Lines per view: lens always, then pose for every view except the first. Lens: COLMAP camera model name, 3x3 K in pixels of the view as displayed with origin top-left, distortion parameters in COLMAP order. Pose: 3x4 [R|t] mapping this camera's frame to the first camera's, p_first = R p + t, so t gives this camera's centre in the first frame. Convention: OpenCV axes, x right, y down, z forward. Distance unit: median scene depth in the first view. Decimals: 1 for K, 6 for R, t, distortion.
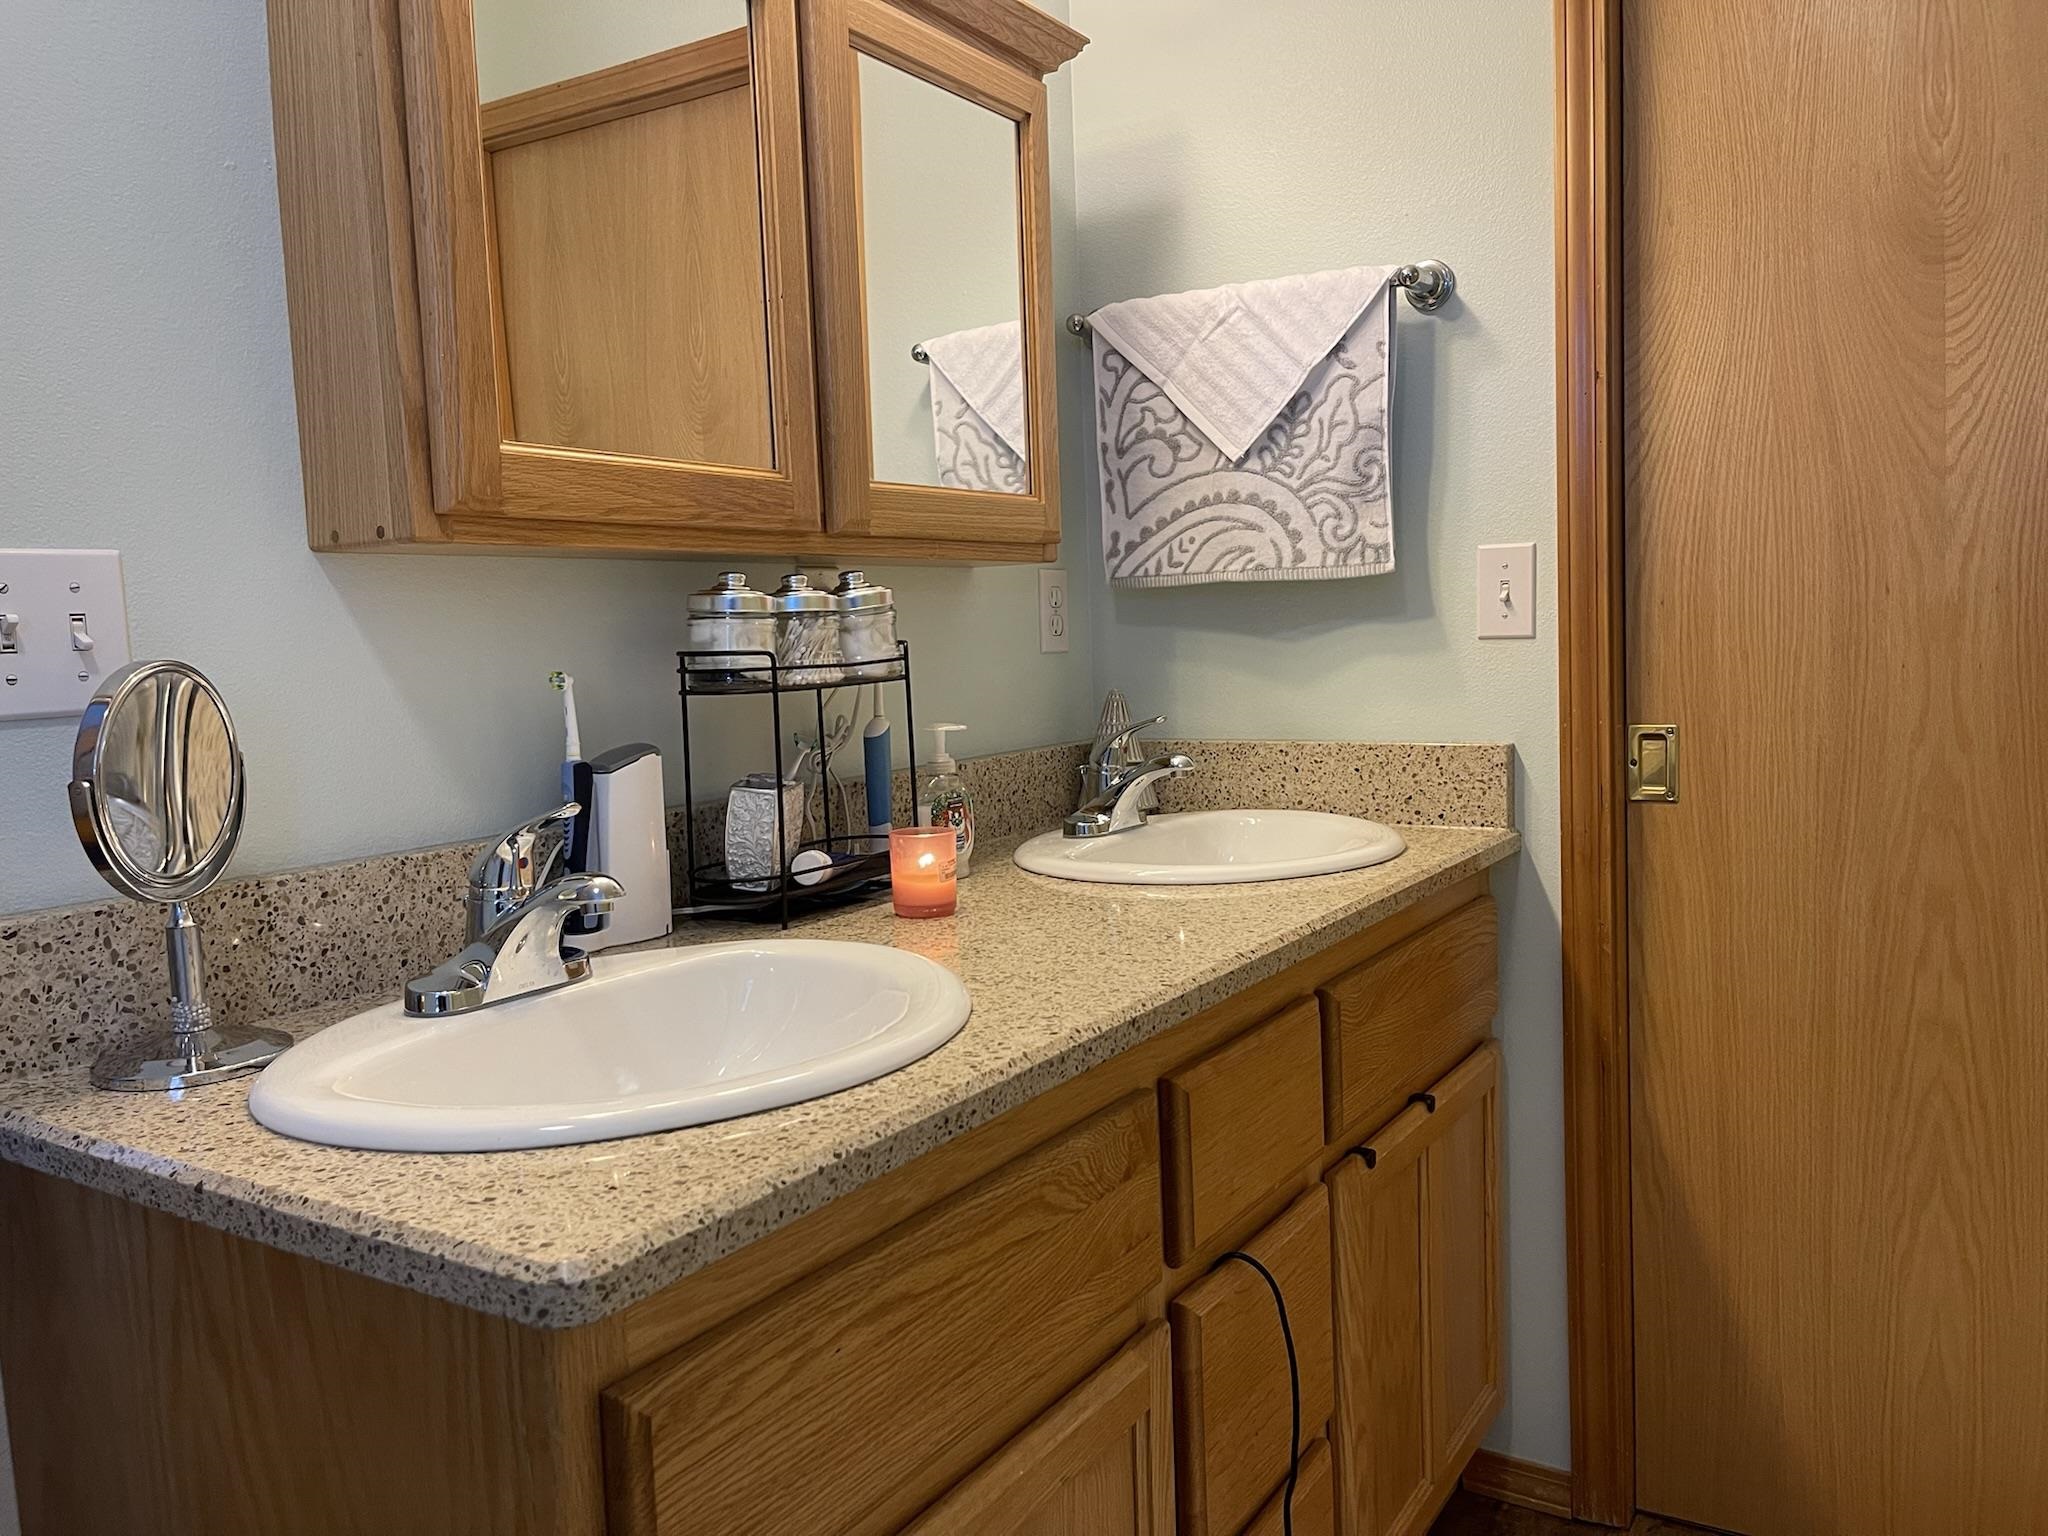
lens RADIAL K [[1558.3, 0, 1042.2], [0, 1558.3, 741.5], [0, 0, 1]] dist [0.044268, -0.043808]
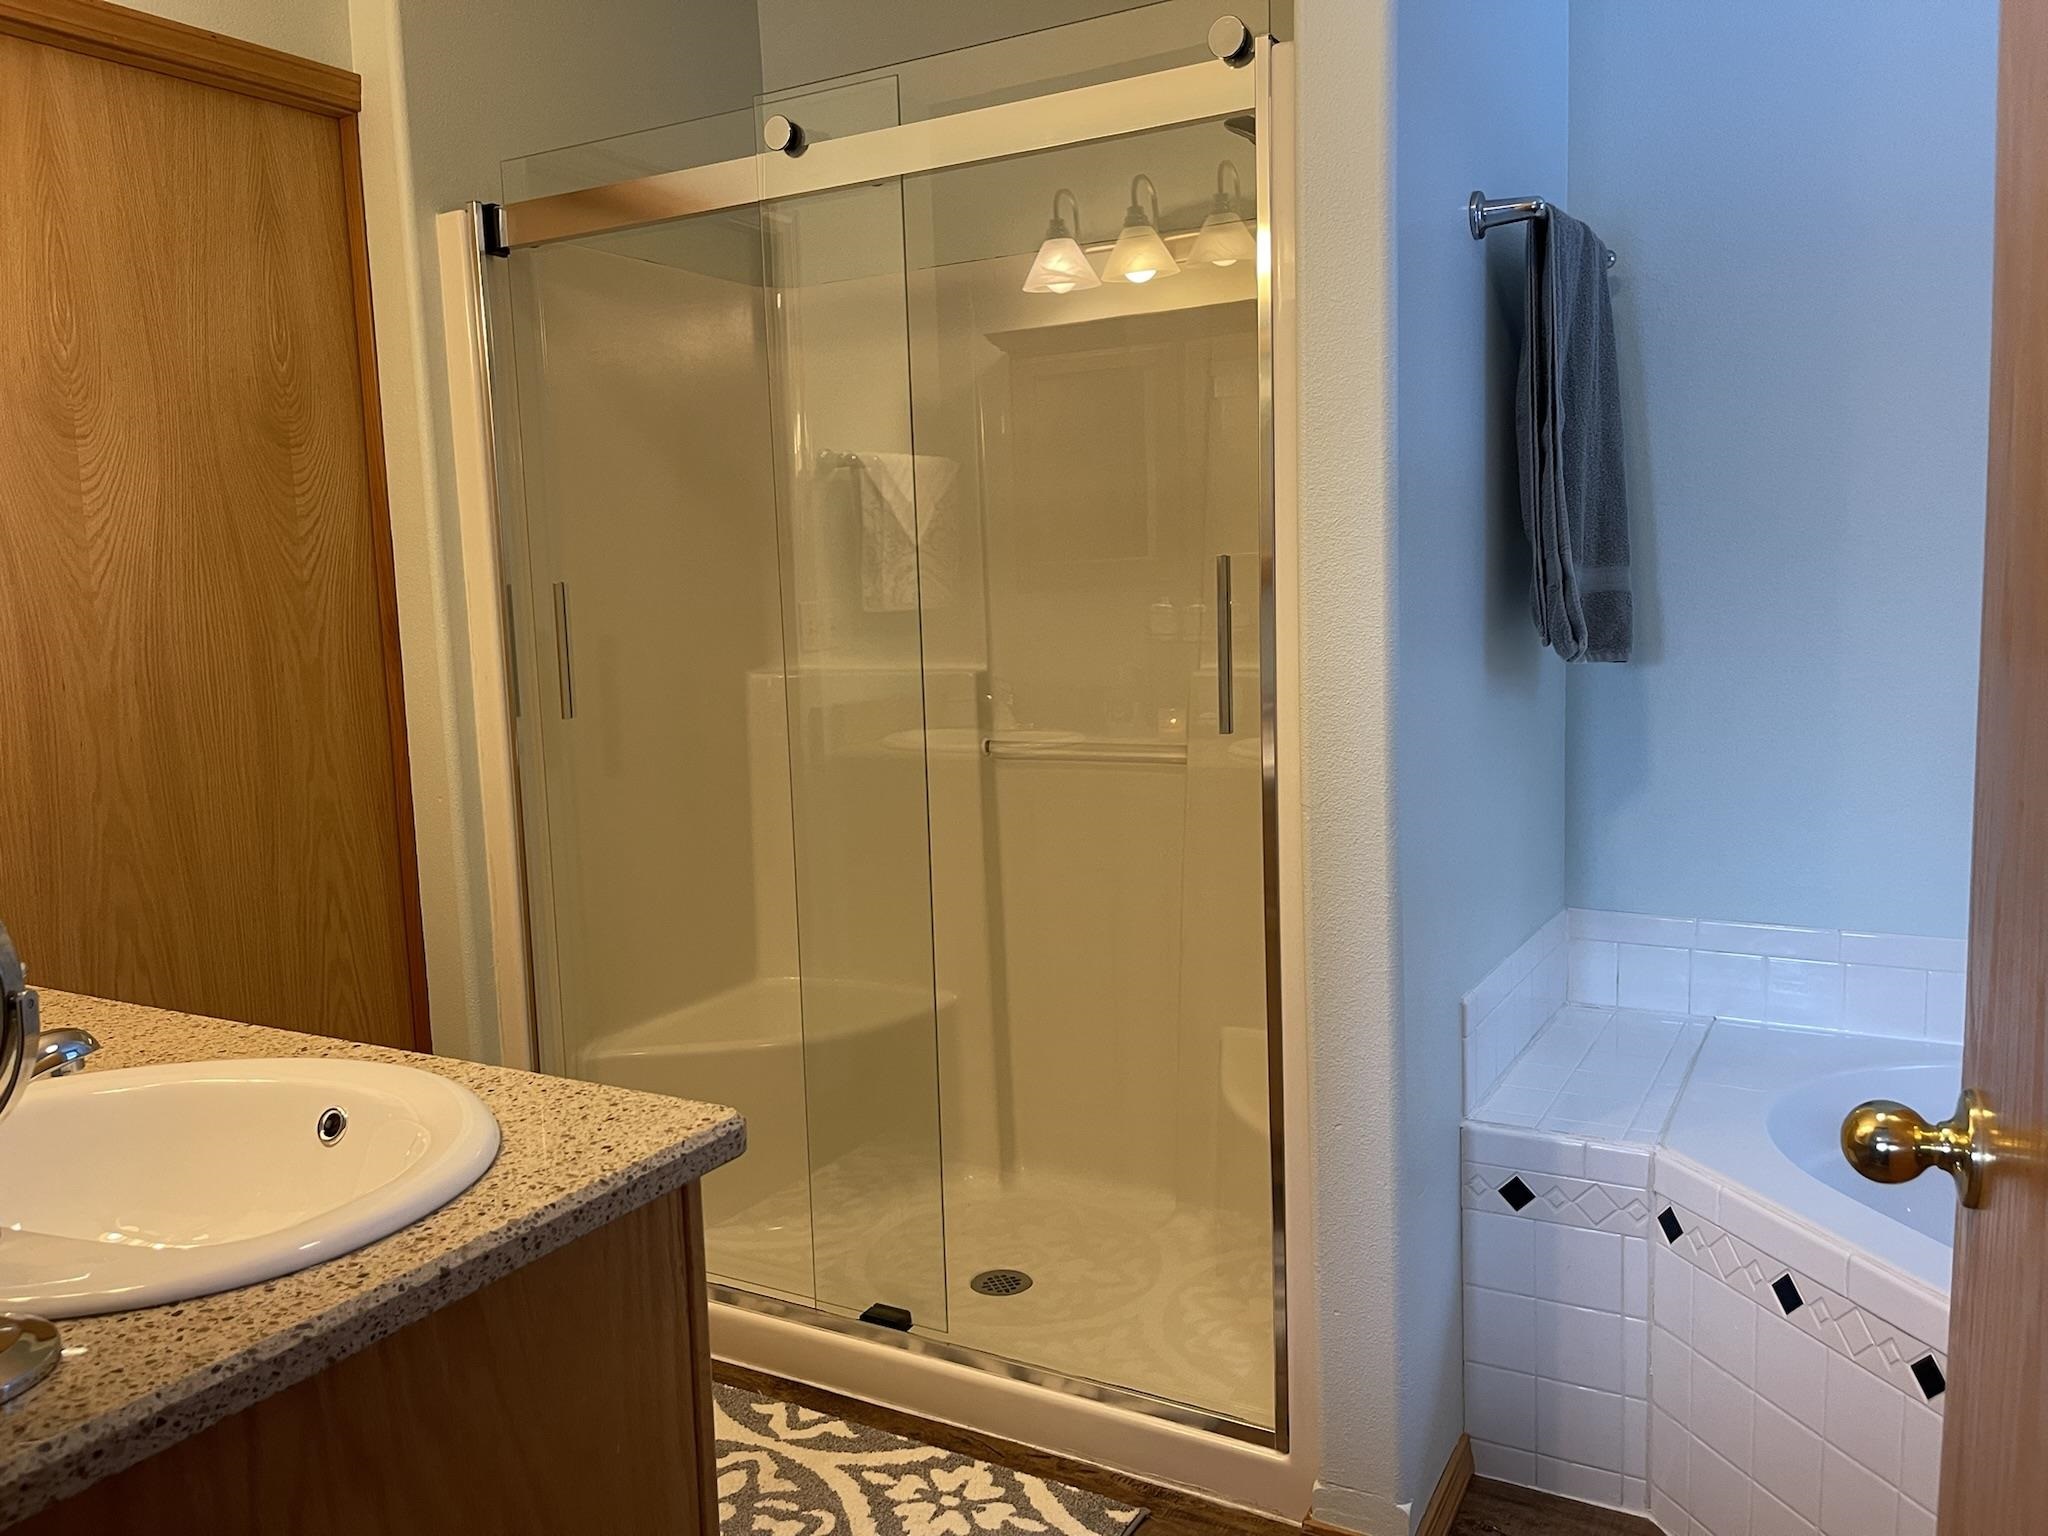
lens RADIAL K [[1558.3, 0, 1023.3], [0, 1558.3, 769.9], [0, 0, 1]] dist [0.044268, -0.043808]
pose [[-0.060346, -0.078224, 0.995108, -0.810310], [0.105929, 0.990793, 0.084308, -0.055938], [-0.992541, 0.110499, -0.051504, 0.310263]]
